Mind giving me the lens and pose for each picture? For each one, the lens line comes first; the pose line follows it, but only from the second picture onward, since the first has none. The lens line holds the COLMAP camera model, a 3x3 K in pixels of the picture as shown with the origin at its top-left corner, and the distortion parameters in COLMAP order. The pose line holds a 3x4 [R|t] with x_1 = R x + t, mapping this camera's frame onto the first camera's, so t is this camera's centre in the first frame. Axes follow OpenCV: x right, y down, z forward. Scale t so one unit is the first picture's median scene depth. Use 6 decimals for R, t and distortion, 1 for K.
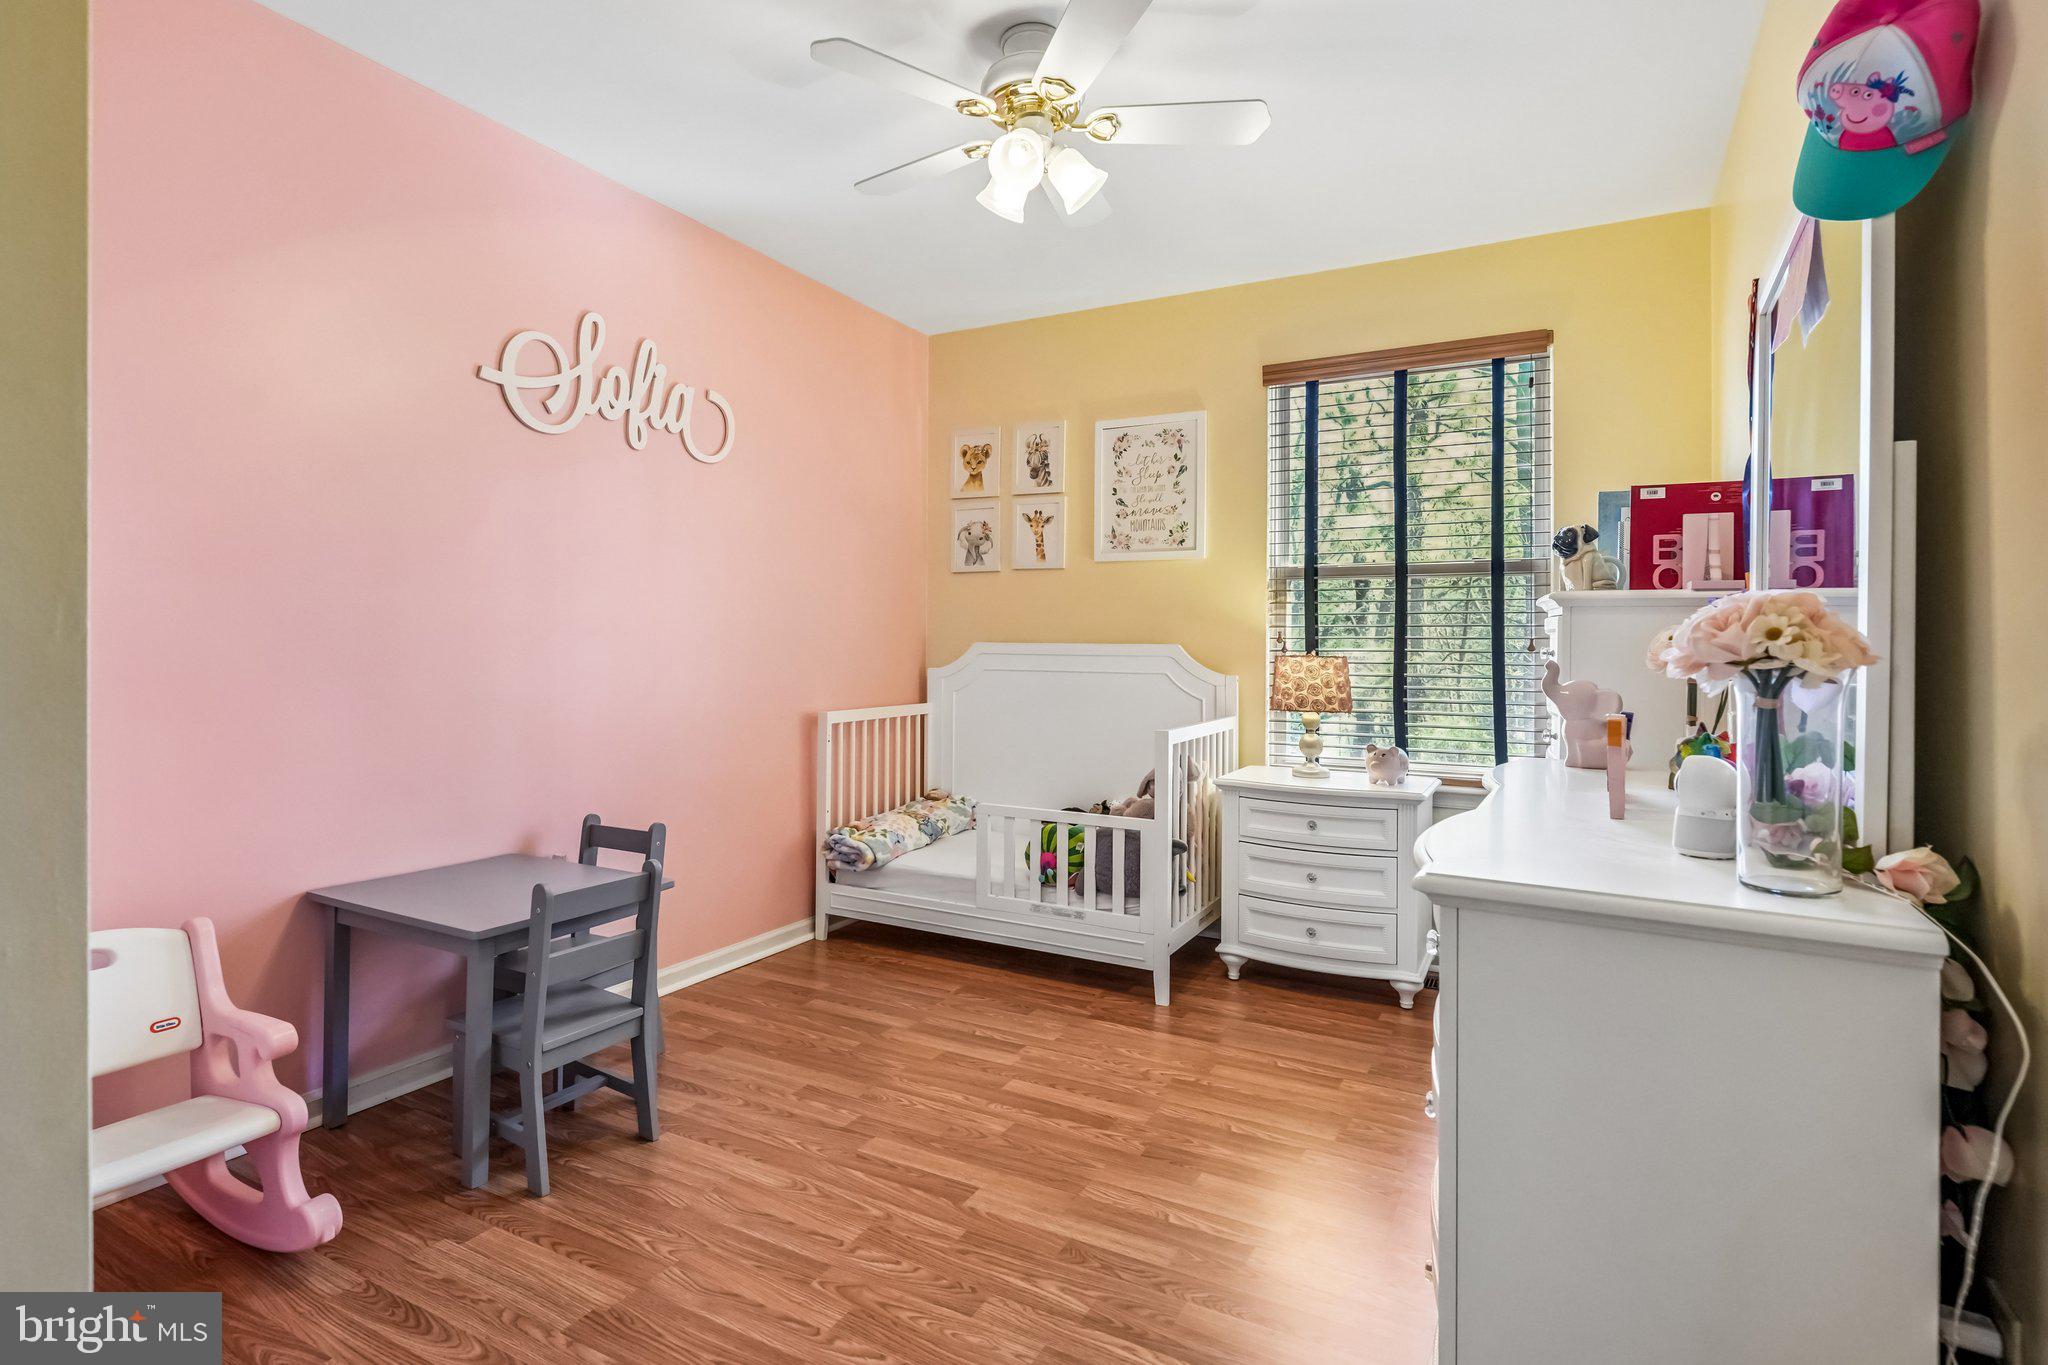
lens RADIAL K [[1003.9, 0, 1029.1], [0, 1003.9, 641.7], [0, 0, 1]] dist [-0.001465, -0.001058]
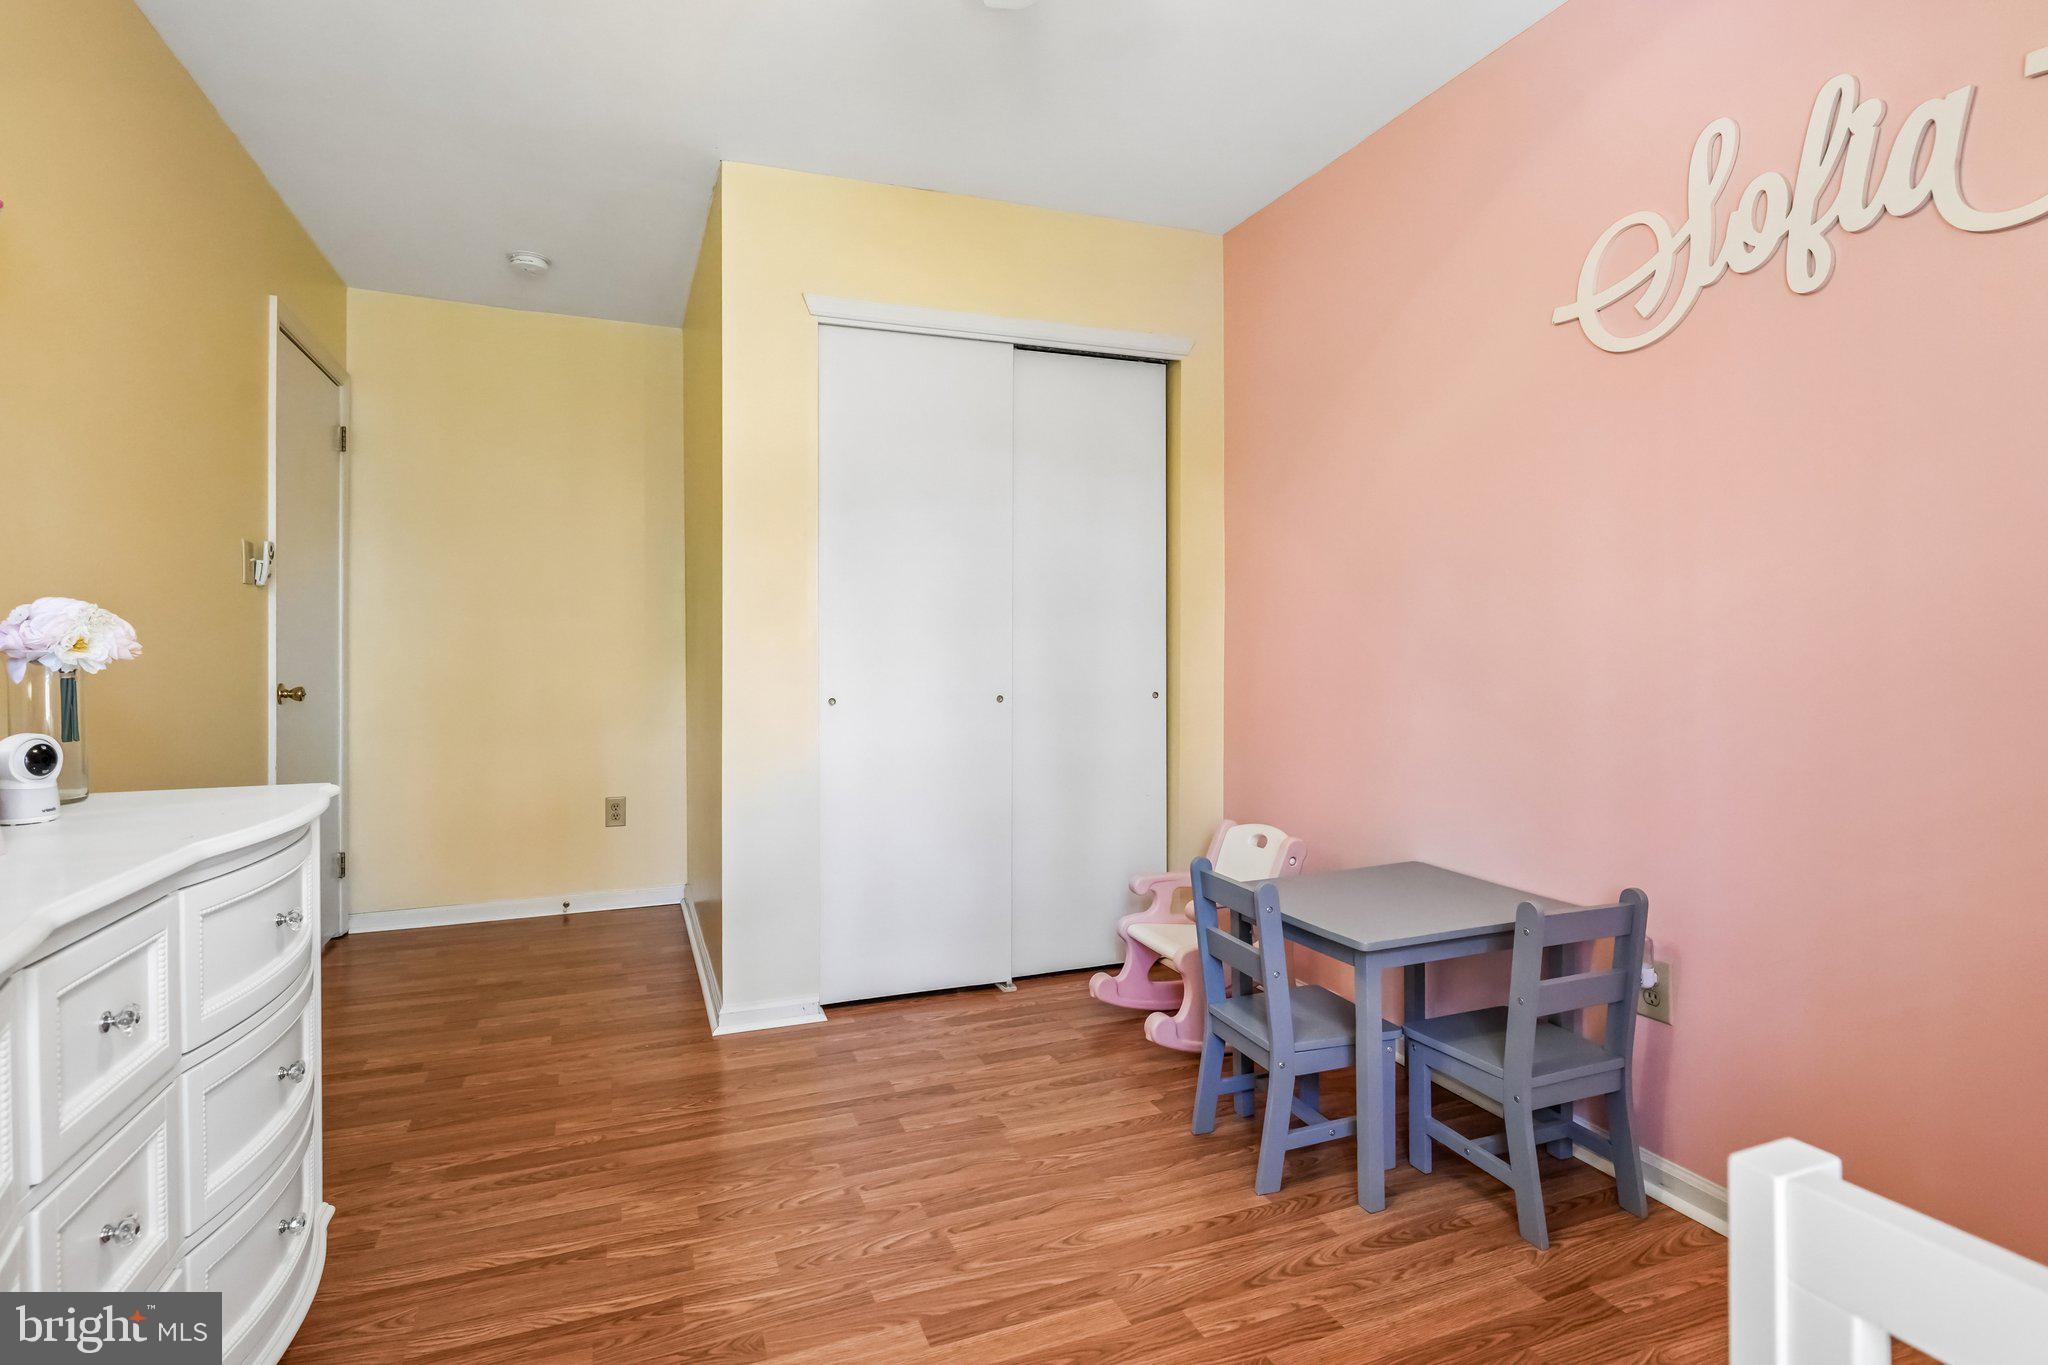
lens RADIAL K [[1003.9, 0, 1022.7], [0, 1003.9, 668.5], [0, 0, 1]] dist [-0.001465, -0.001058]
pose [[-0.644073, 0.005049, -0.764947, 0.469900], [-0.001568, 0.999967, 0.007921, 0.022827], [0.764962, 0.006301, -0.644044, 1.491580]]
